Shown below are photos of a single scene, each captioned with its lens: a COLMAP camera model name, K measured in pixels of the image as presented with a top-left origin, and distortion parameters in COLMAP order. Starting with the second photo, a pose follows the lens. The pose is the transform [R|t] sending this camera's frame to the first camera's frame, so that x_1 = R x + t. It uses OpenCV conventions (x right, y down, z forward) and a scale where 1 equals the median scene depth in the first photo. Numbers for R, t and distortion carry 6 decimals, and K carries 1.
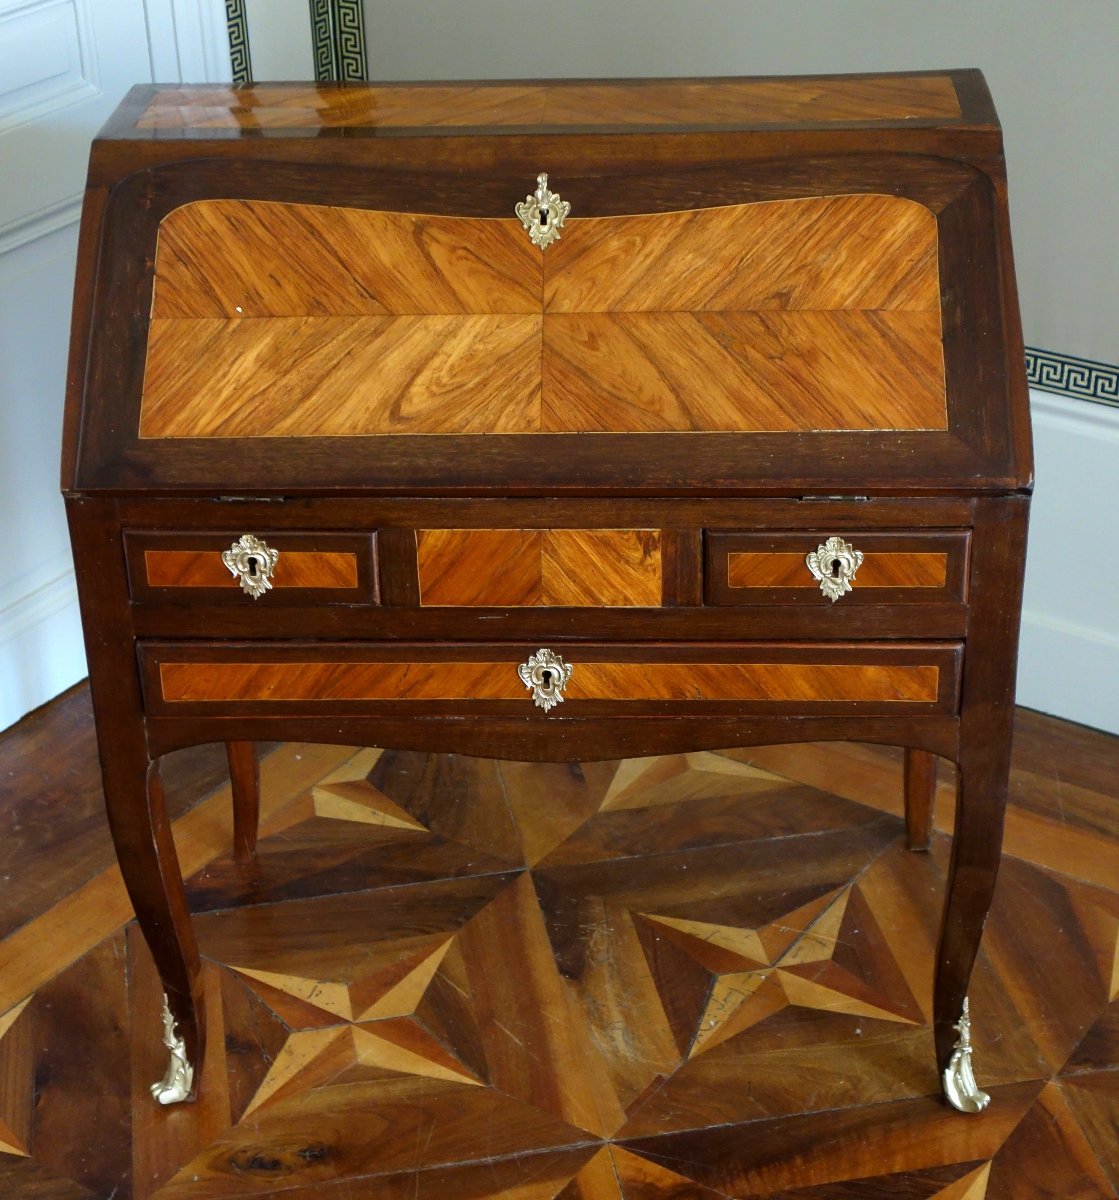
lens RADIAL K [[2401.5, 0, 595.1], [0, 2401.5, 578.0], [0, 0, 1]] dist [0.024389, -0.155699]
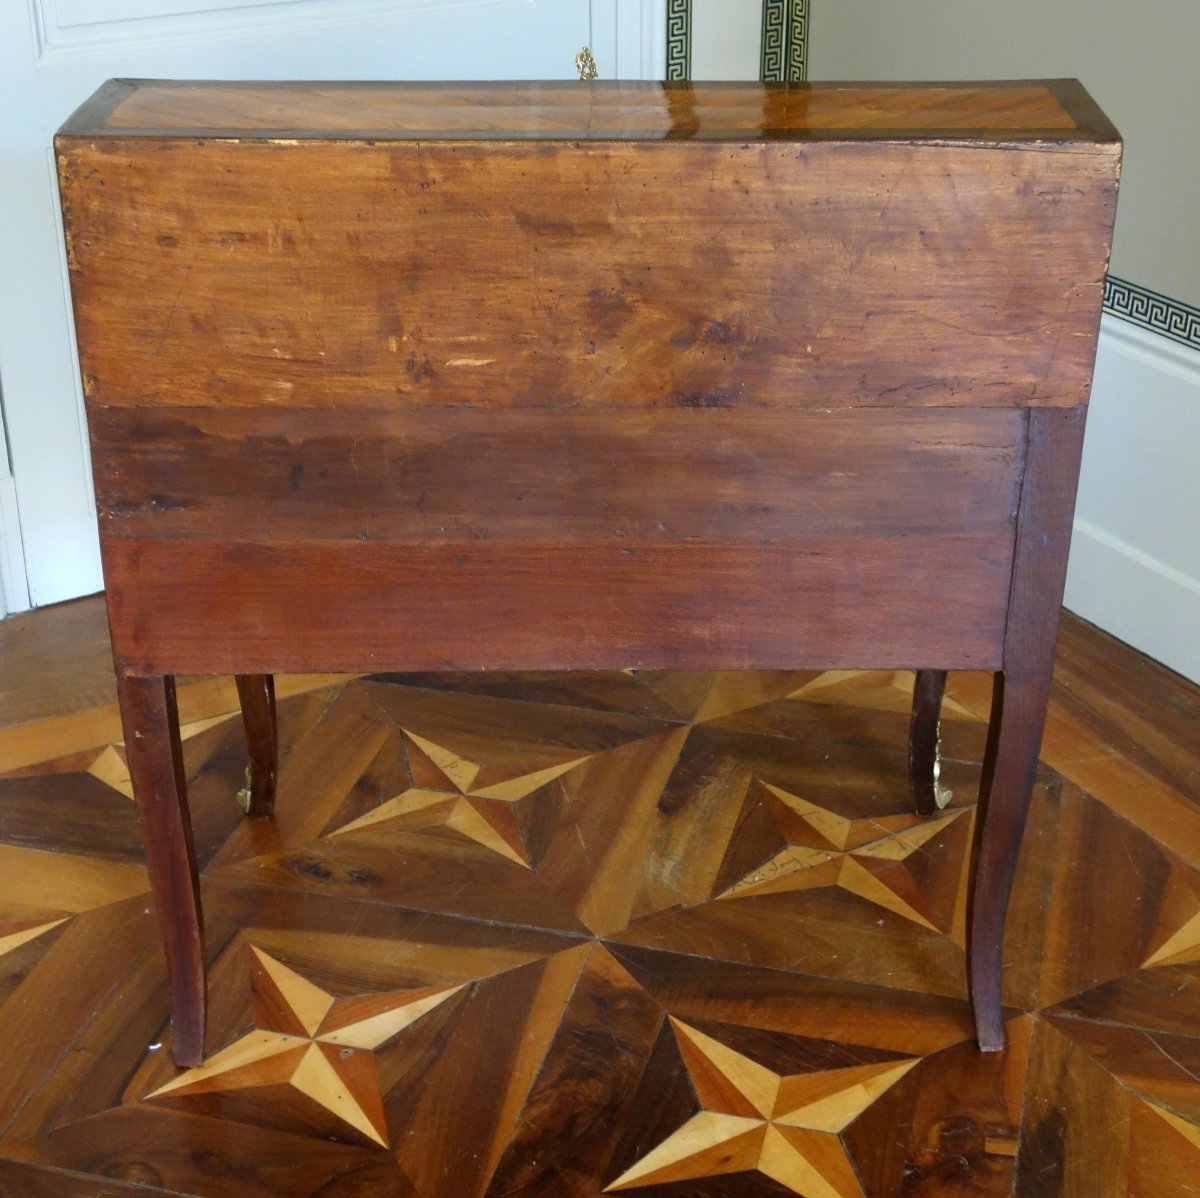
lens RADIAL K [[2097.4, 0, 577.8], [0, 2097.4, 556.1], [0, 0, 1]] dist [-0.009343, -0.014752]
pose [[0.894004, 0.207741, -0.396989, 0.337946], [-0.226492, 0.974013, -0.000356, 0.069115], [0.386599, 0.090233, 0.917823, 0.114626]]
